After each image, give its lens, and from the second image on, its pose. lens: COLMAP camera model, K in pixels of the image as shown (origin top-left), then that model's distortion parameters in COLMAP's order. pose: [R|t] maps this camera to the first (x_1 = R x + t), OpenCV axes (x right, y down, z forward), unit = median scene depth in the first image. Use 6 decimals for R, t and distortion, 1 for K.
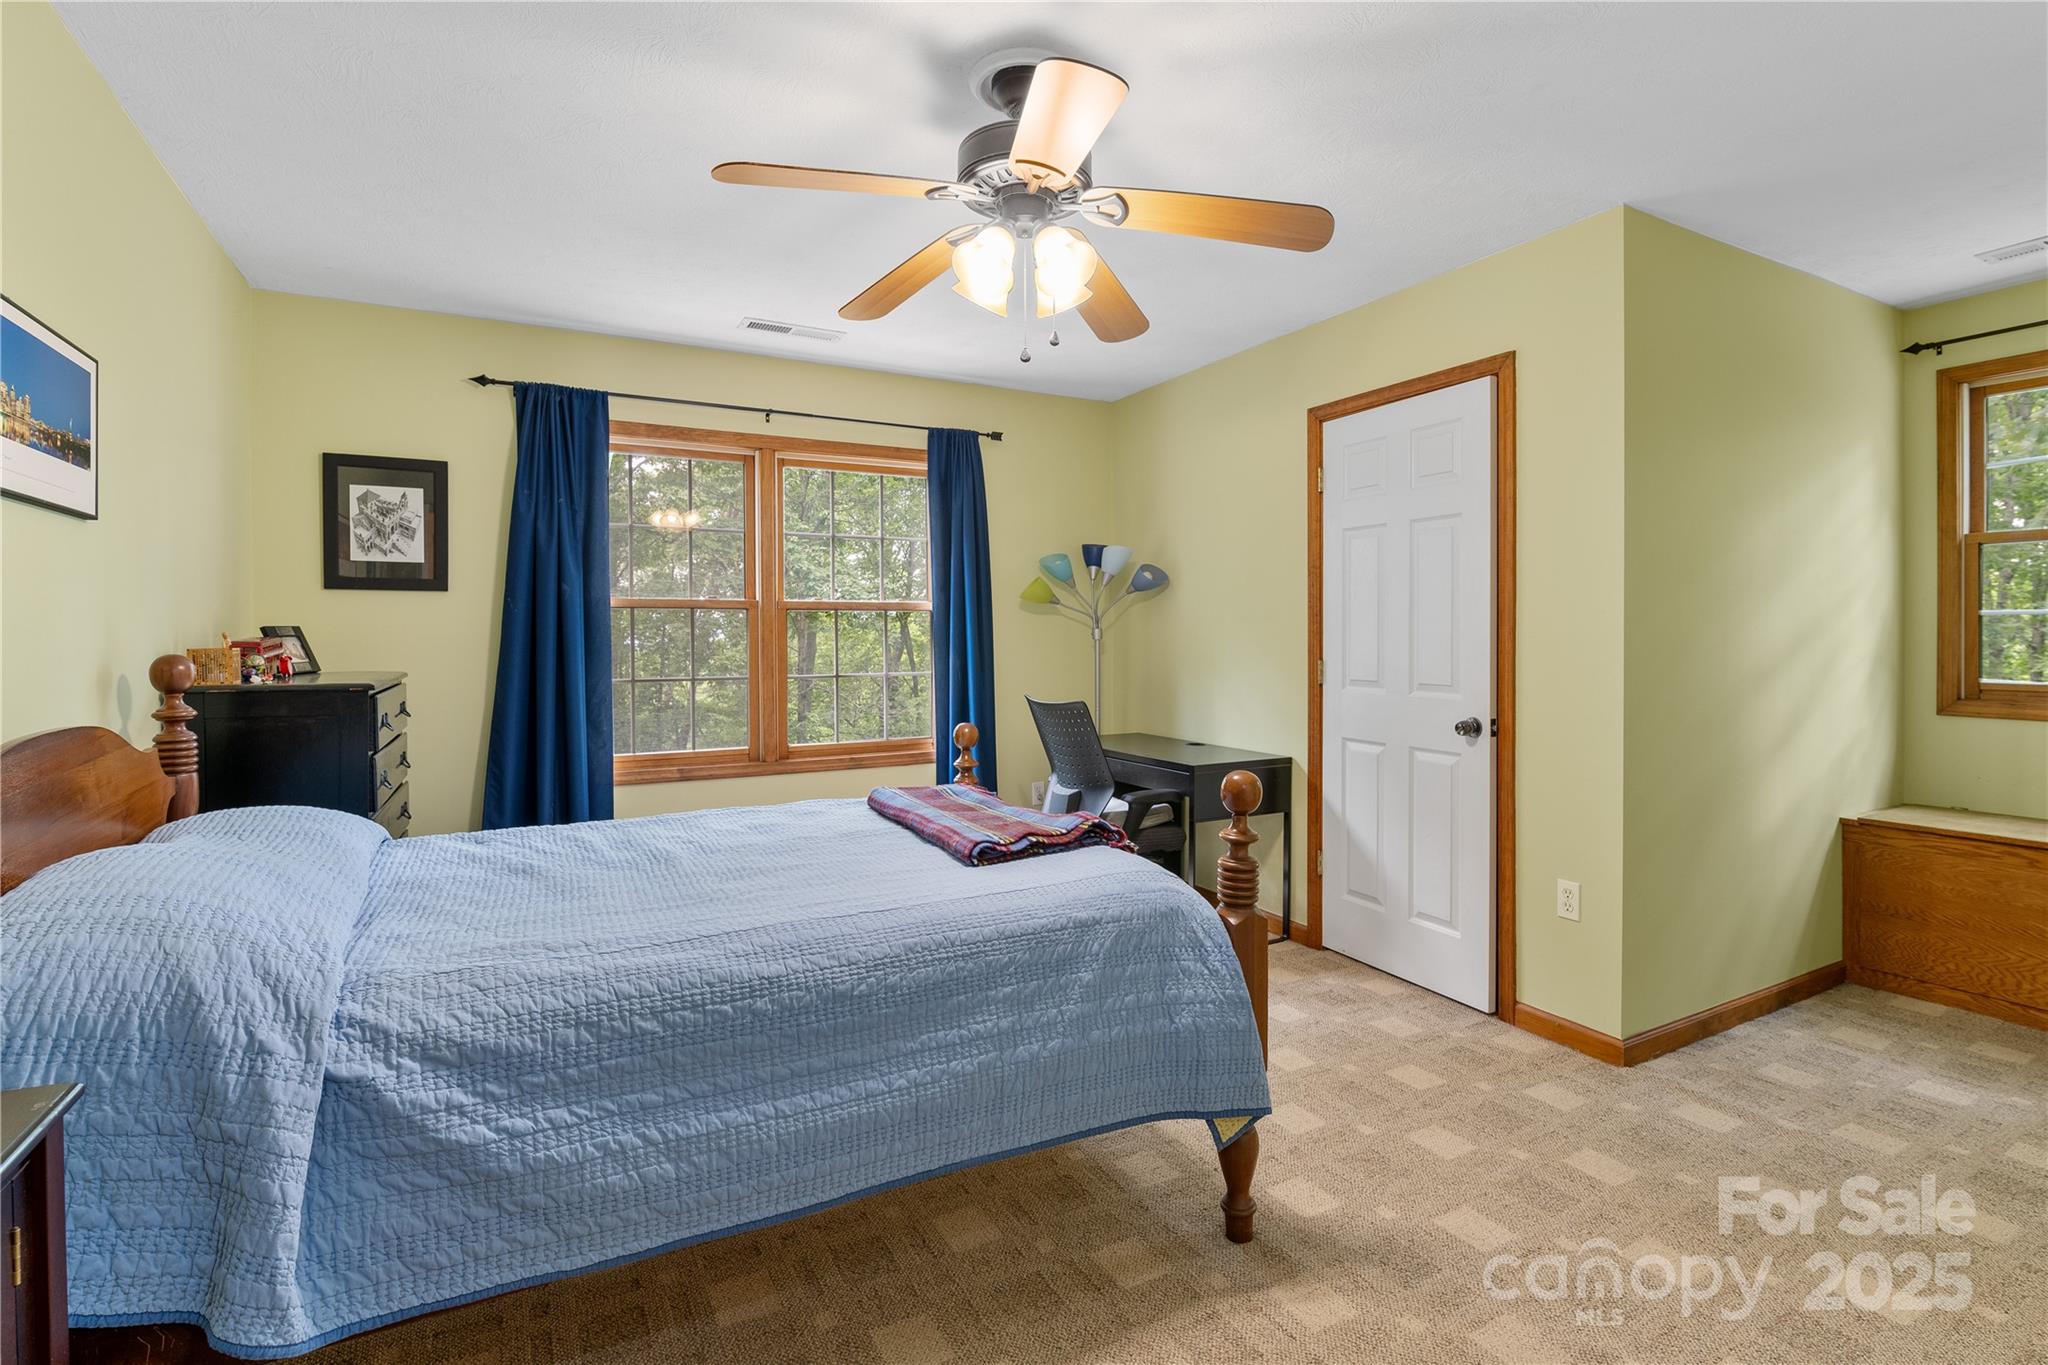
lens RADIAL K [[977.3, 0, 1021.6], [0, 977.3, 643.1], [0, 0, 1]] dist [-0.000614, -0.000276]
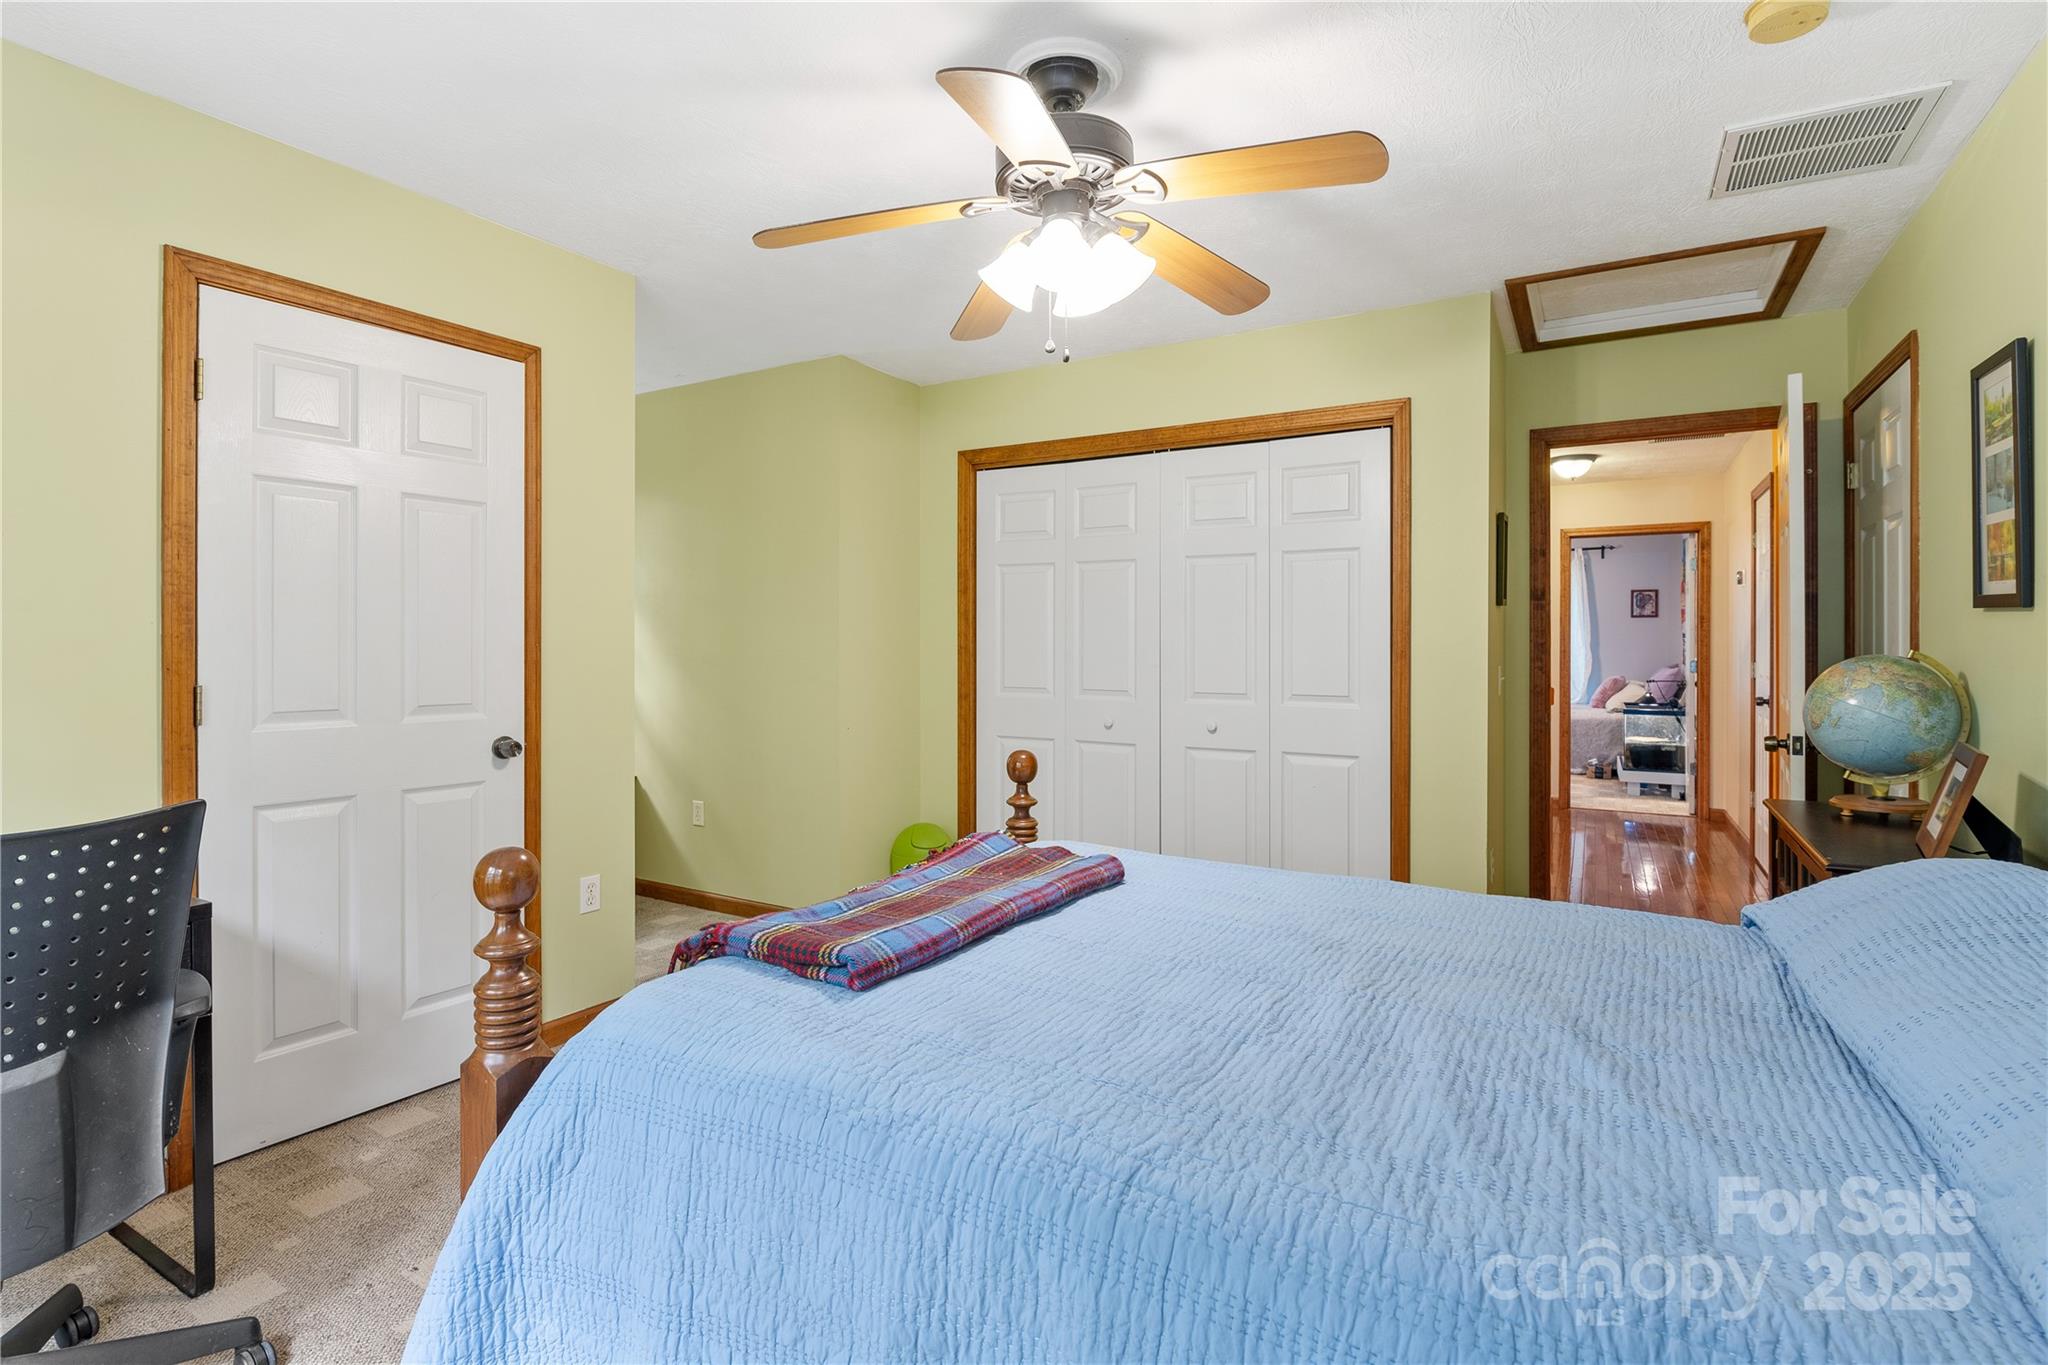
lens RADIAL K [[983.1, 0, 1029.2], [0, 983.1, 681.3], [0, 0, 1]] dist [-0.002785, -0.001636]
pose [[-0.513394, -0.029471, 0.857647, -0.555208], [0.010708, 0.999112, 0.040742, -0.006180], [-0.858086, 0.030100, -0.512623, 1.054908]]
